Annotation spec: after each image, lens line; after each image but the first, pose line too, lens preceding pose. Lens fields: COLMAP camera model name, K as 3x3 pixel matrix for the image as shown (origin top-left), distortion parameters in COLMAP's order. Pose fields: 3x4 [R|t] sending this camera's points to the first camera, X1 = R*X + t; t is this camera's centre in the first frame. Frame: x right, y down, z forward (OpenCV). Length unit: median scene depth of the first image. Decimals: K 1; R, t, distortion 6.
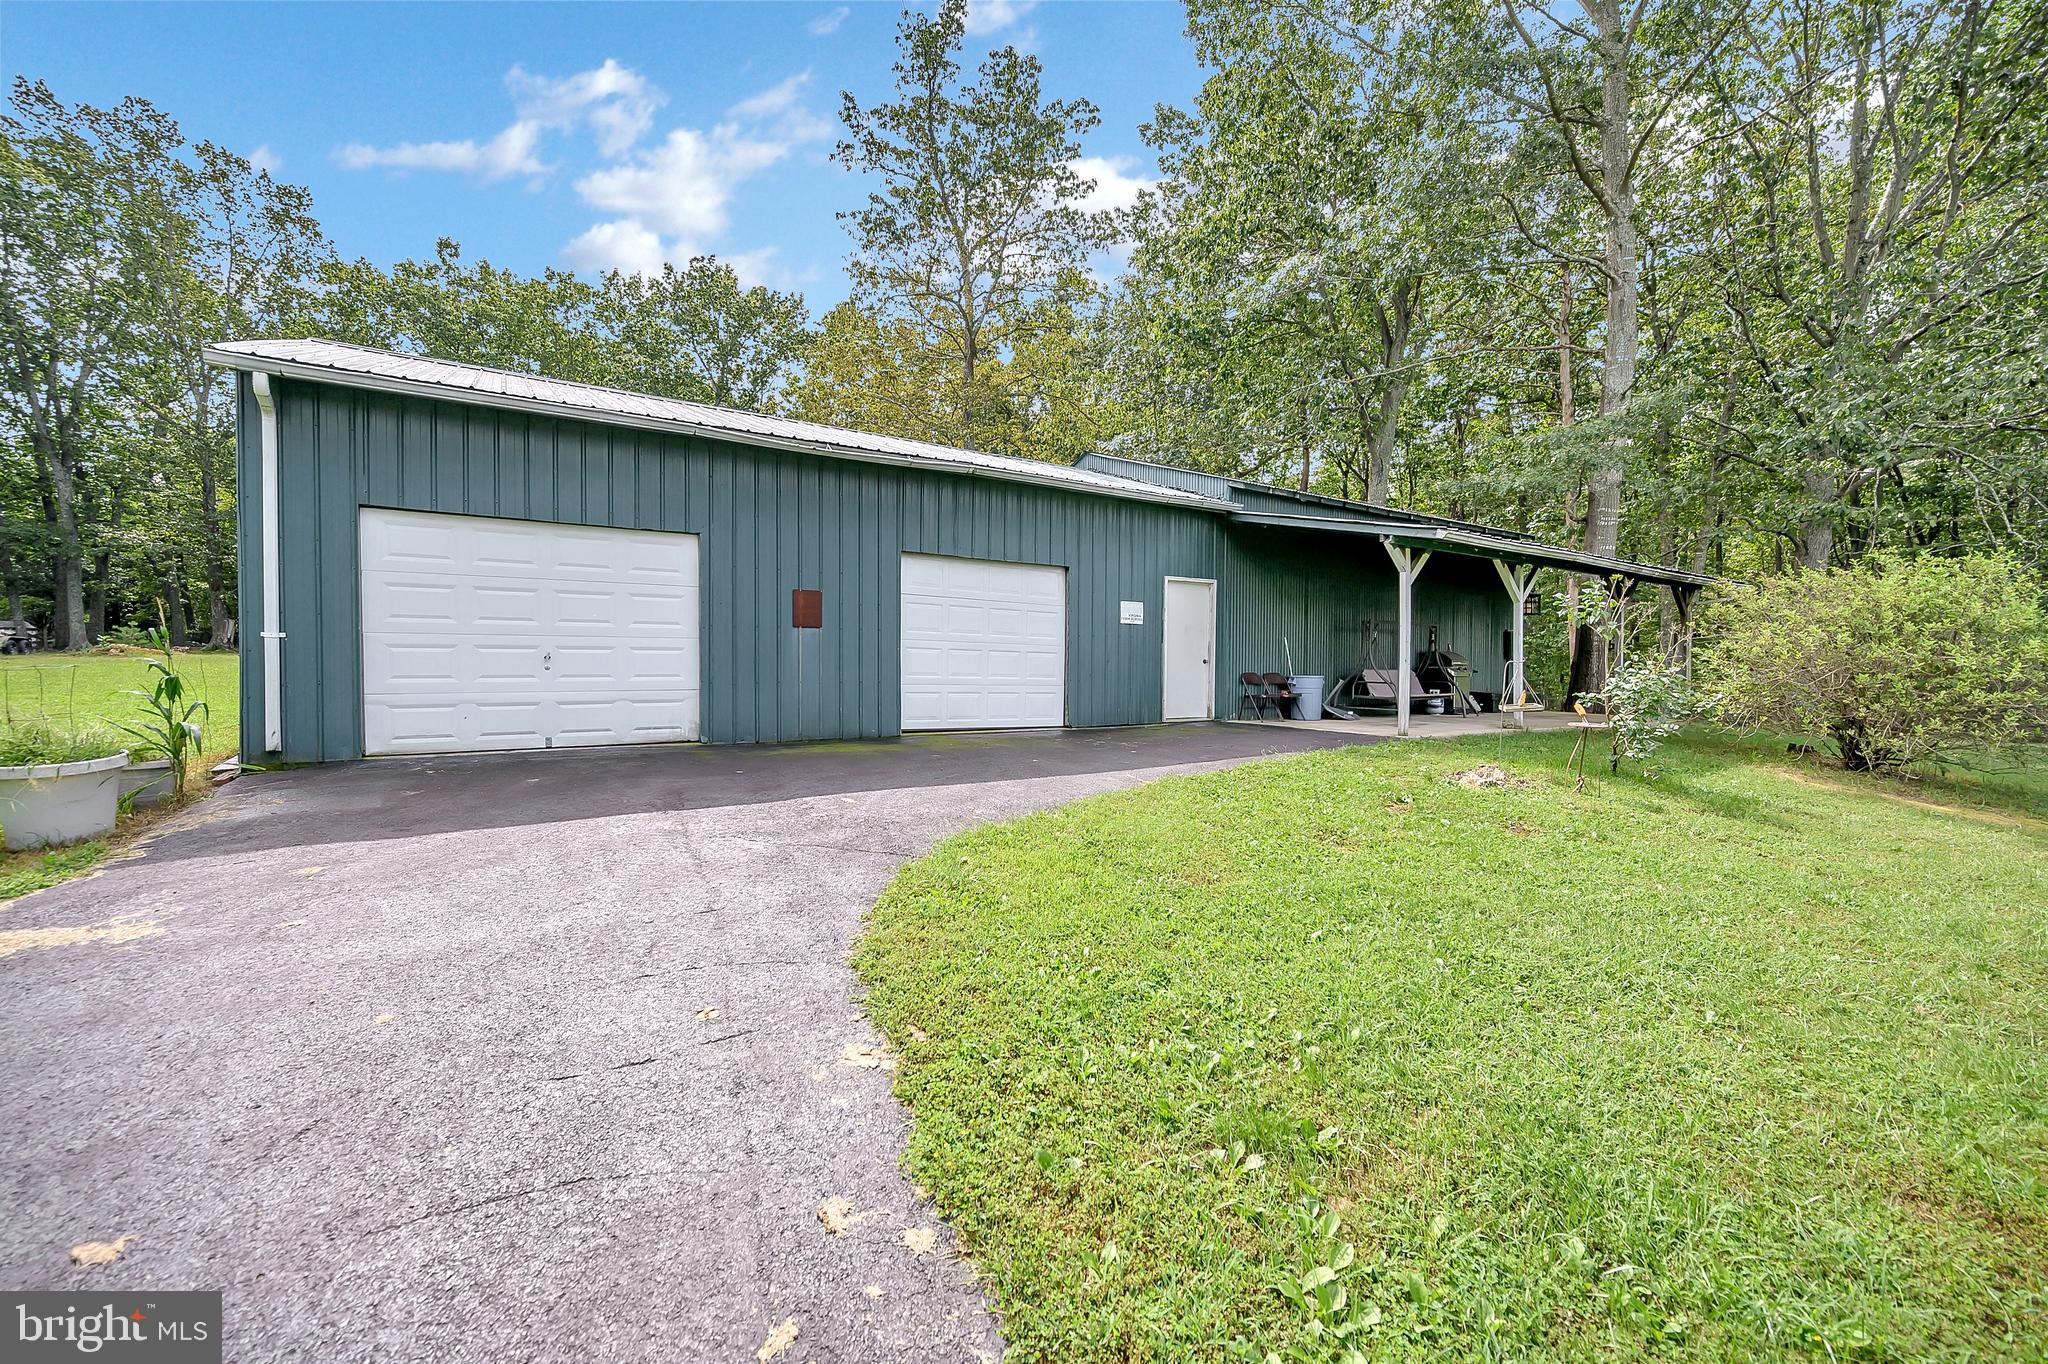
lens RADIAL K [[845.6, 0, 1024.5], [0, 845.6, 630.8], [0, 0, 1]] dist [-0.000738, 0.000176]
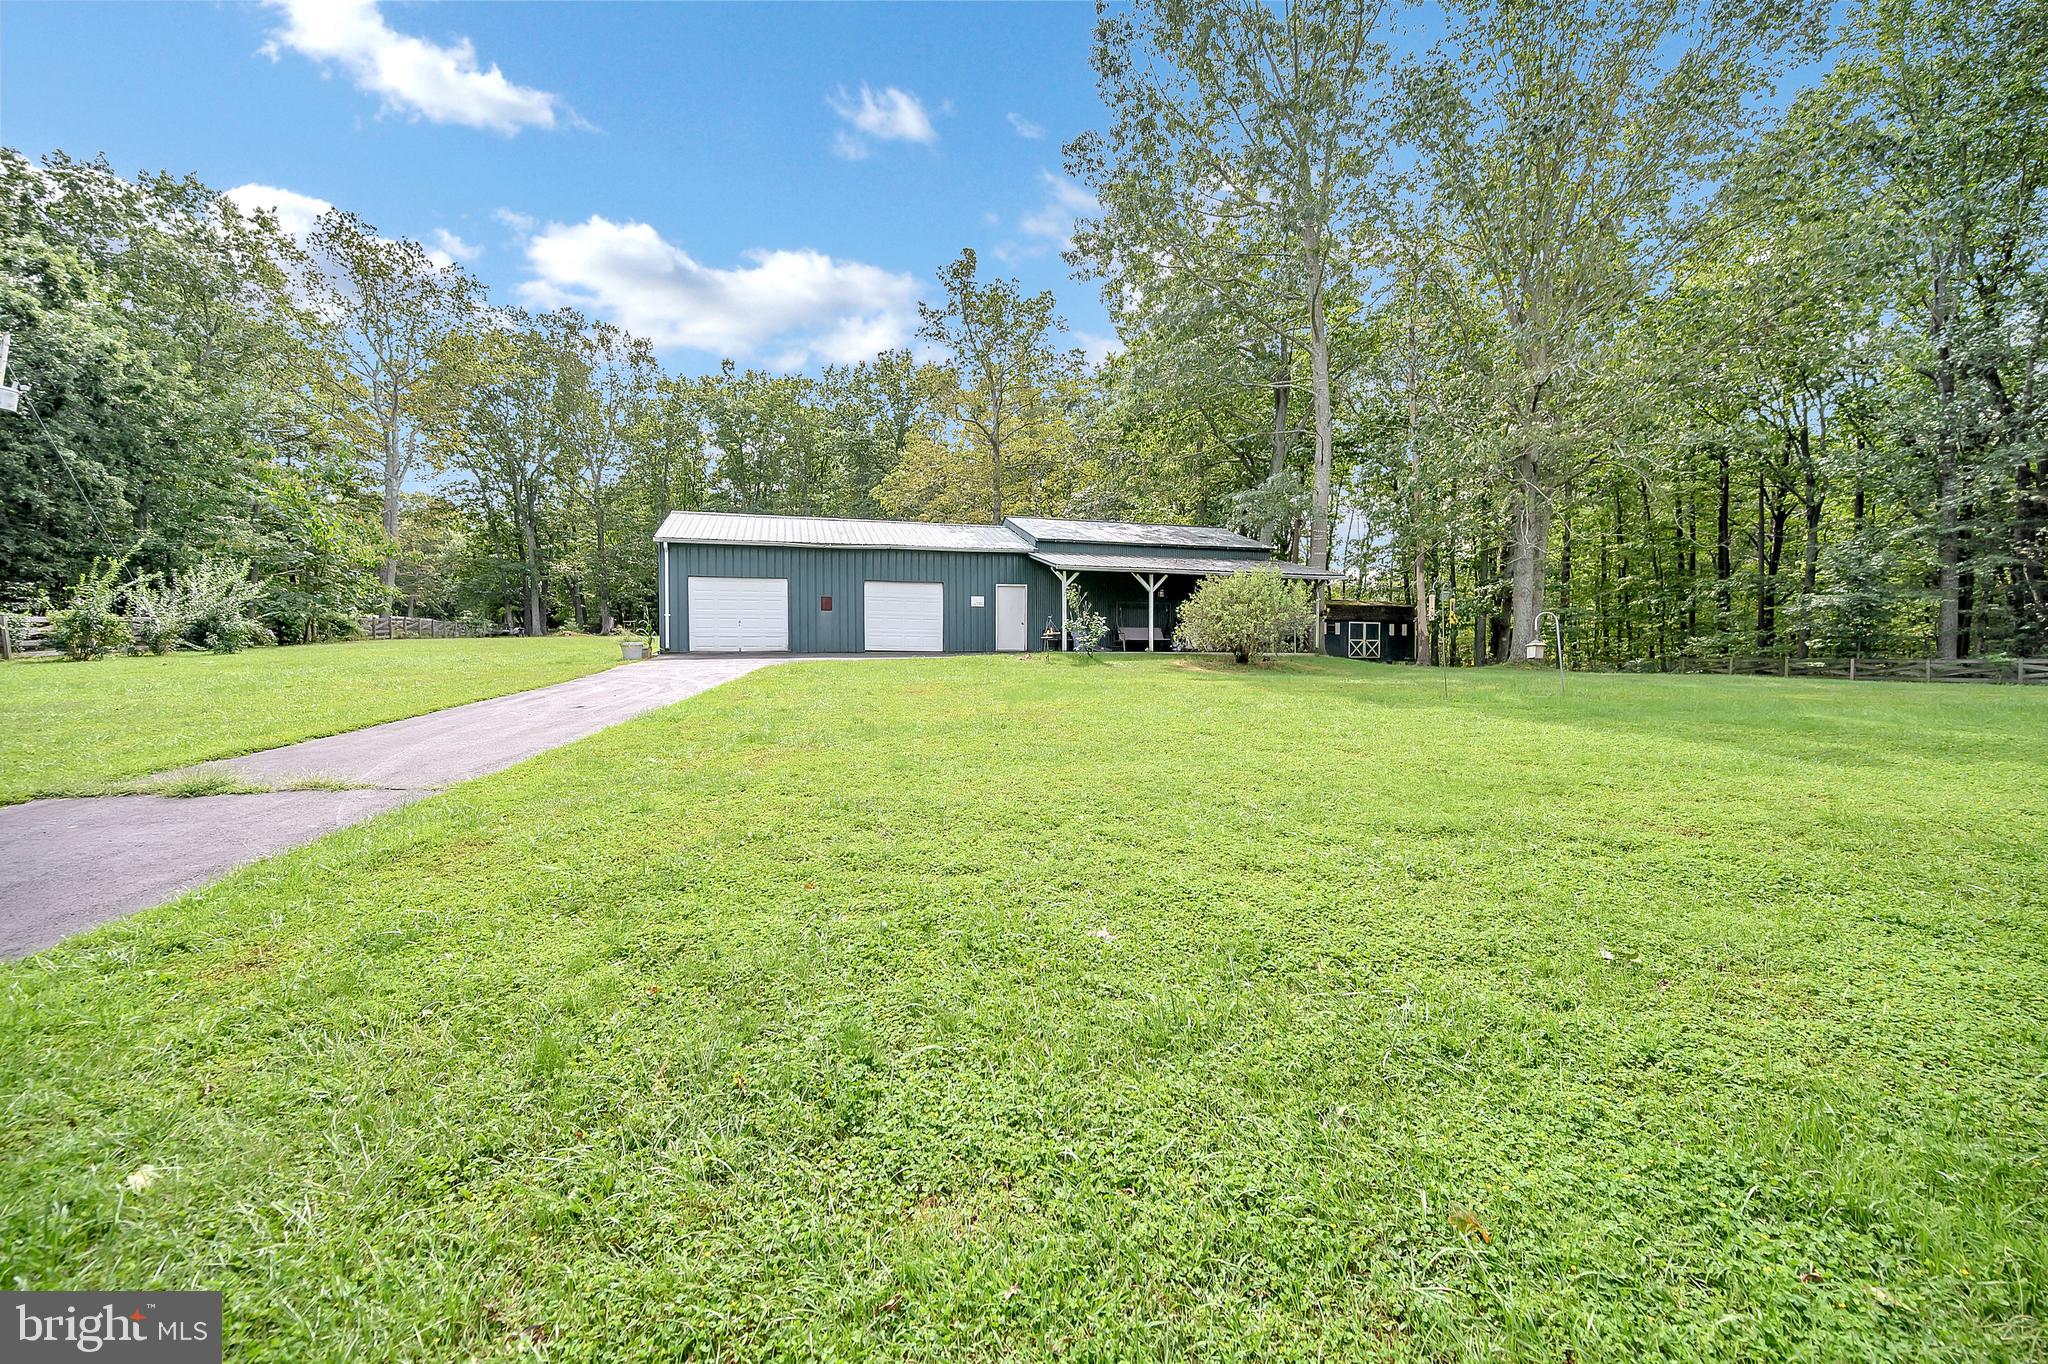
lens RADIAL K [[845.6, 0, 1024.5], [0, 845.6, 630.8], [0, 0, 1]] dist [-0.000738, 0.000176]
pose [[0.959903, -0.016388, -0.279852, 0.270219], [0.020002, 0.999749, 0.010062, 0.011470], [0.279617, -0.015256, 0.959990, -0.350473]]
